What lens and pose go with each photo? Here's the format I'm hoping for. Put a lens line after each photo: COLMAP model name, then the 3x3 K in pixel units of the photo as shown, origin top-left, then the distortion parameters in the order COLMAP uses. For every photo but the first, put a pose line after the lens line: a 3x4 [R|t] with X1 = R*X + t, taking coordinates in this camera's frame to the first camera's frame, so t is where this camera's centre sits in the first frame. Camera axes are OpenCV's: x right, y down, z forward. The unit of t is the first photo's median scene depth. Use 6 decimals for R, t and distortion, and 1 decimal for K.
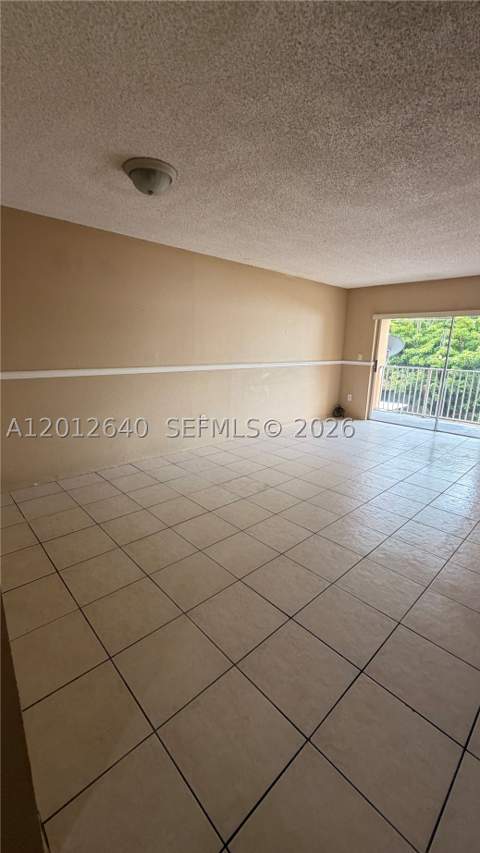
lens RADIAL K [[343.7, 0, 236.6], [0, 343.7, 427.3], [0, 0, 1]] dist [0.001211, -0.000110]
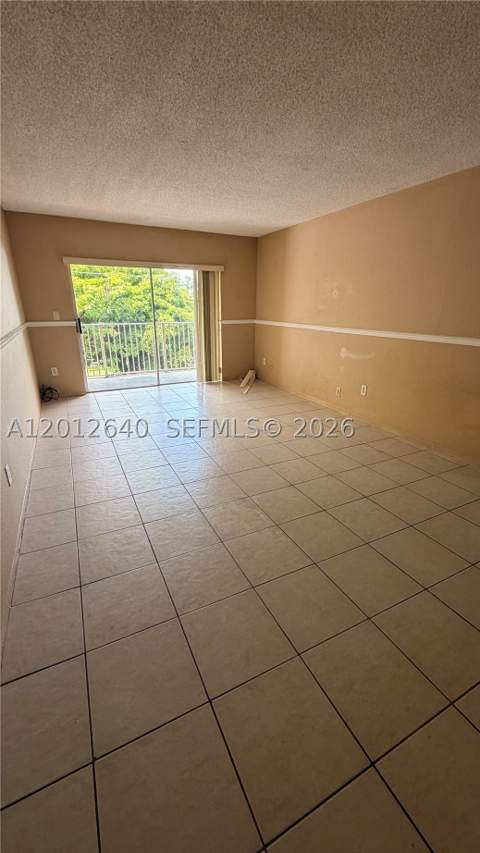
lens RADIAL K [[343.7, 0, 237.8], [0, 343.7, 424.6], [0, 0, 1]] dist [0.001211, -0.000110]
pose [[0.273660, -0.337509, 0.900665, -0.307177], [0.228075, 0.932474, 0.280131, -0.108683], [-0.934394, 0.128759, 0.332158, 0.438209]]
